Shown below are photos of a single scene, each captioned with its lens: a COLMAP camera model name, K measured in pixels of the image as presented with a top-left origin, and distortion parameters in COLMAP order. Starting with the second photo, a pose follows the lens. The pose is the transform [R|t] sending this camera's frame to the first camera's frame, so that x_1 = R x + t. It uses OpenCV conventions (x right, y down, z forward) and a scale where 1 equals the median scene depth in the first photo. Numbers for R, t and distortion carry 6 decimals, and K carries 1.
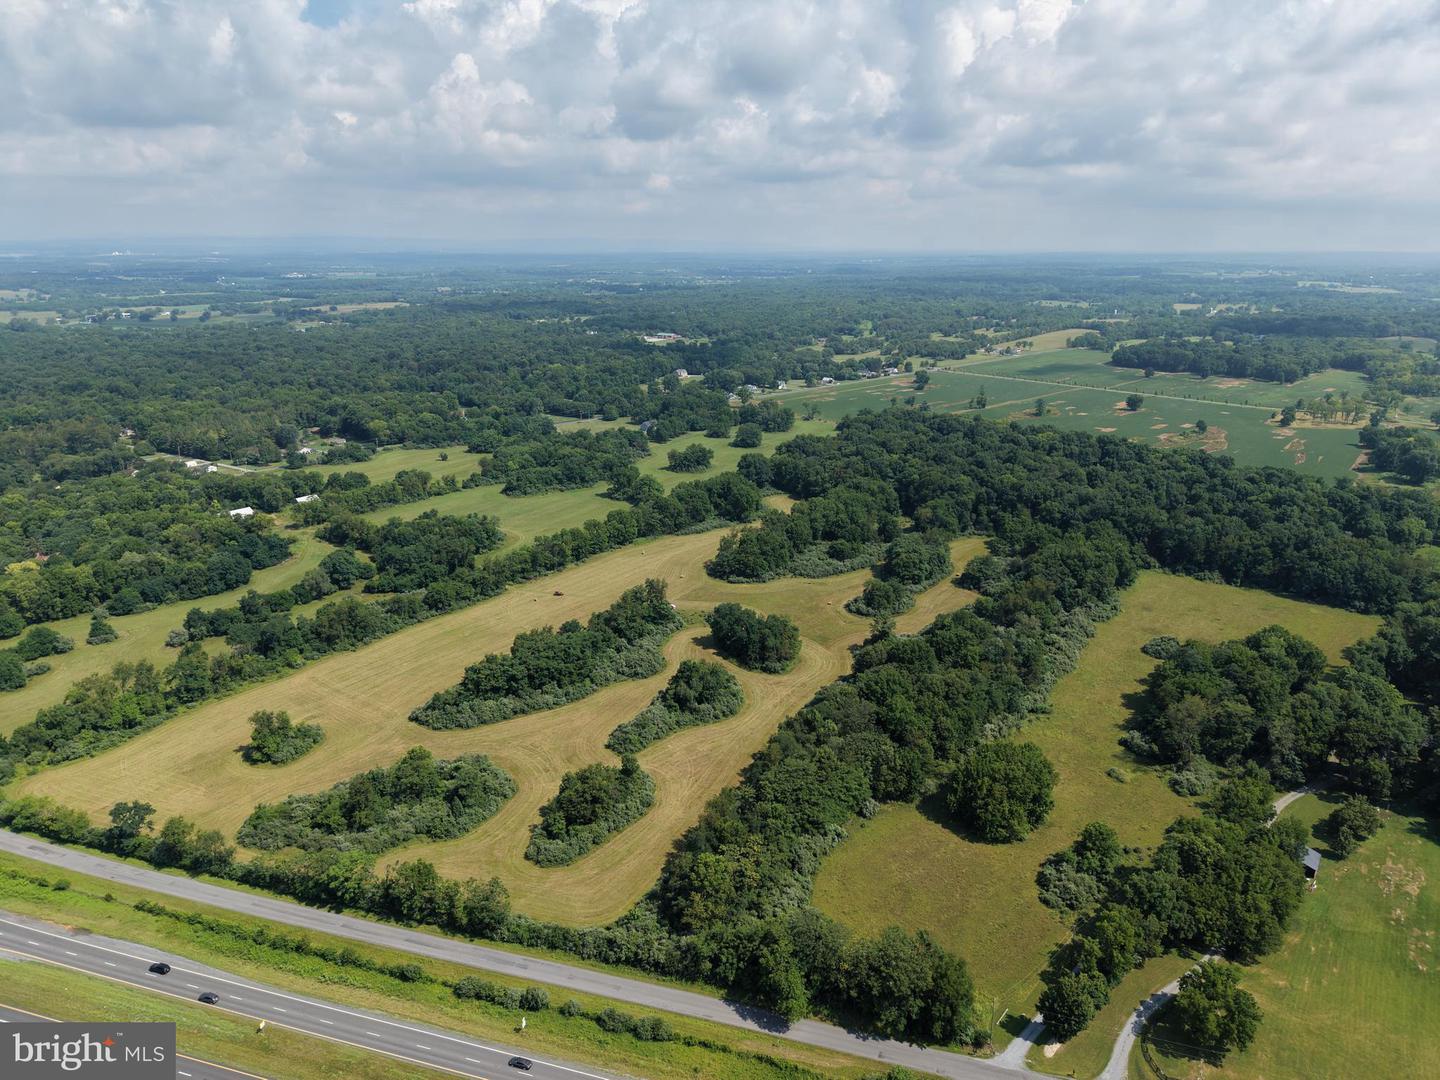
lens RADIAL K [[937.8, 0, 720.0], [0, 937.8, 540.0], [0, 0, 1]] dist [0.048478, -0.055121]
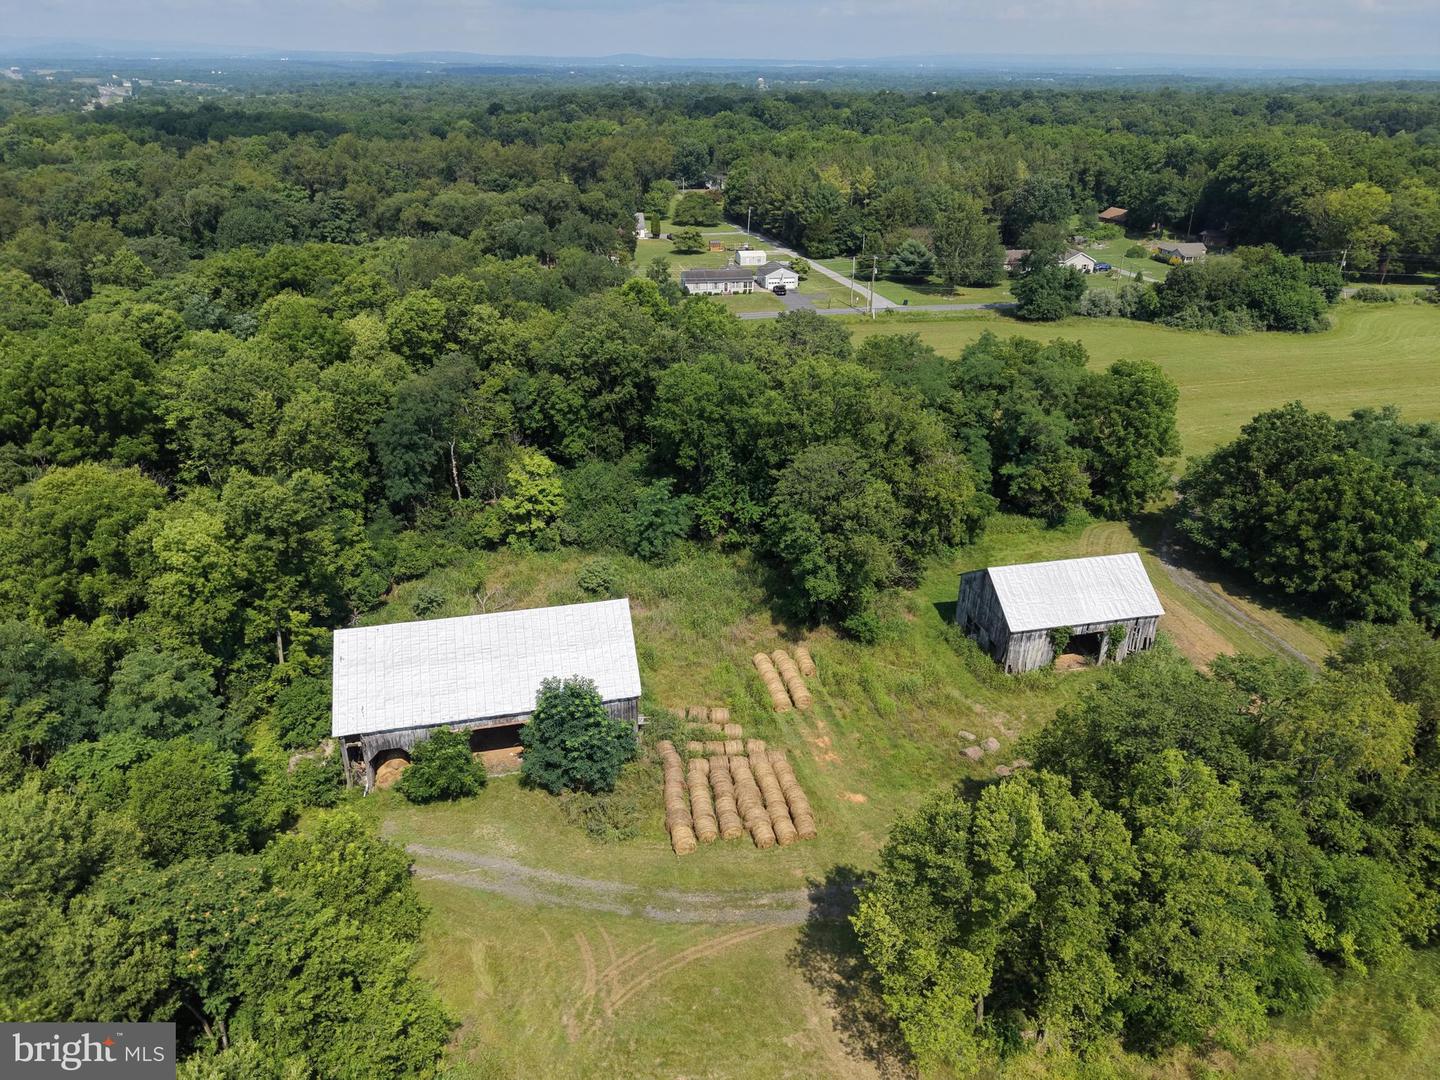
lens RADIAL K [[937.8, 0, 720.0], [0, 937.8, 540.0], [0, 0, 1]] dist [0.048478, -0.055121]
pose [[0.738265, 0.302781, -0.602734, -0.502279], [-0.204098, 0.951975, 0.228229, -0.088844], [0.642891, -0.045476, 0.764606, 1.102226]]
